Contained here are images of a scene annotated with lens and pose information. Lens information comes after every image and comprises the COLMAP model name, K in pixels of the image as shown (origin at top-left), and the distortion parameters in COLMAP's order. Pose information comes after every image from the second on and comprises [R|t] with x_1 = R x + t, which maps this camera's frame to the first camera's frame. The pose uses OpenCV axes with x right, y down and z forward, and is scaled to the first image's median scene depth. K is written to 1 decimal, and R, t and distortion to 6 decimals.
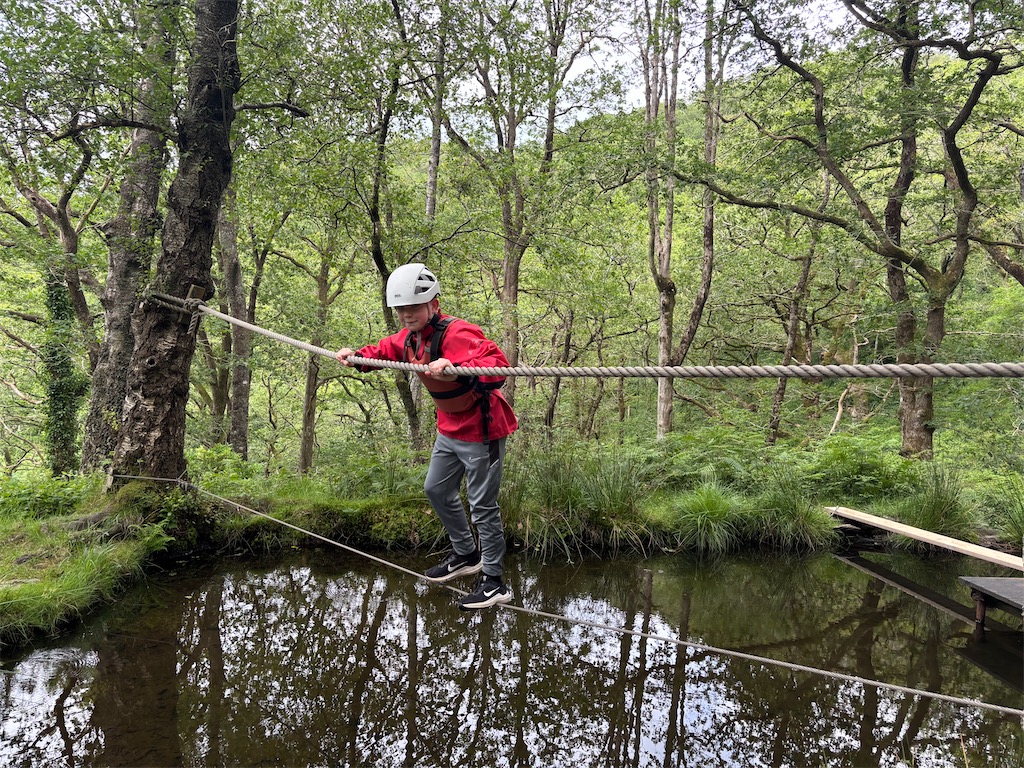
lens RADIAL K [[765.2, 0, 509.4], [0, 765.2, 385.8], [0, 0, 1]] dist [0.017434, -0.019681]
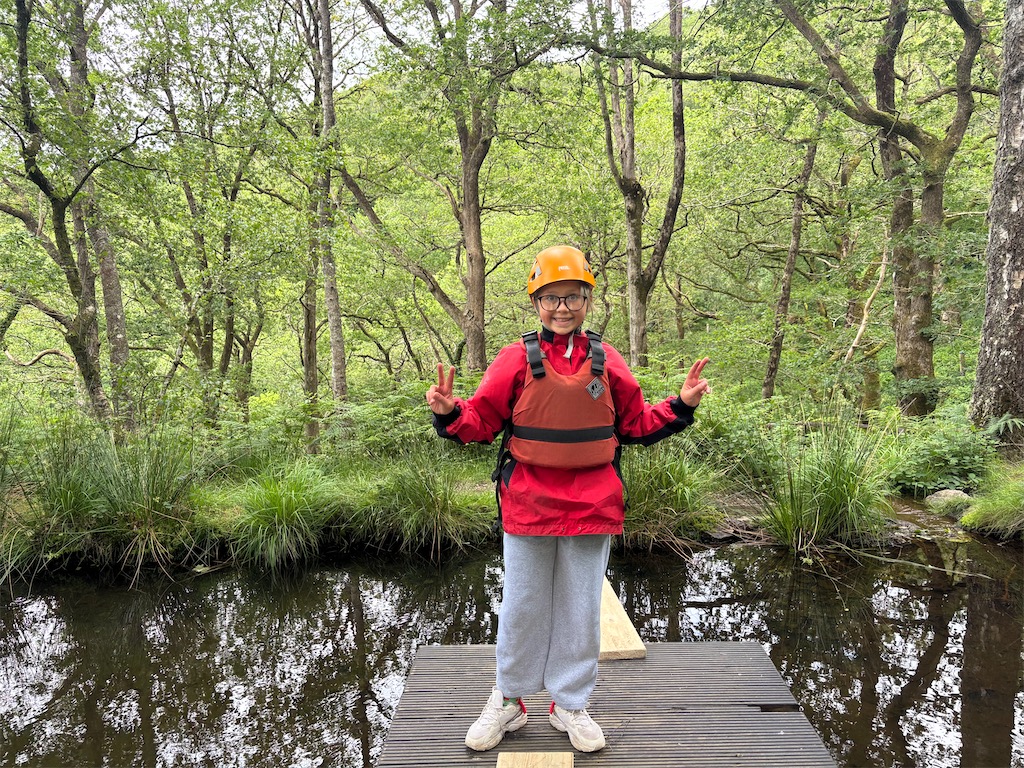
lens RADIAL K [[765.2, 0, 515.4], [0, 765.2, 386.6], [0, 0, 1]] dist [0.017434, -0.019681]
pose [[0.989071, -0.054876, -0.136850, 0.182036], [0.067800, 0.993482, 0.091636, 0.002701], [0.130930, -0.099913, 0.986344, 0.112871]]
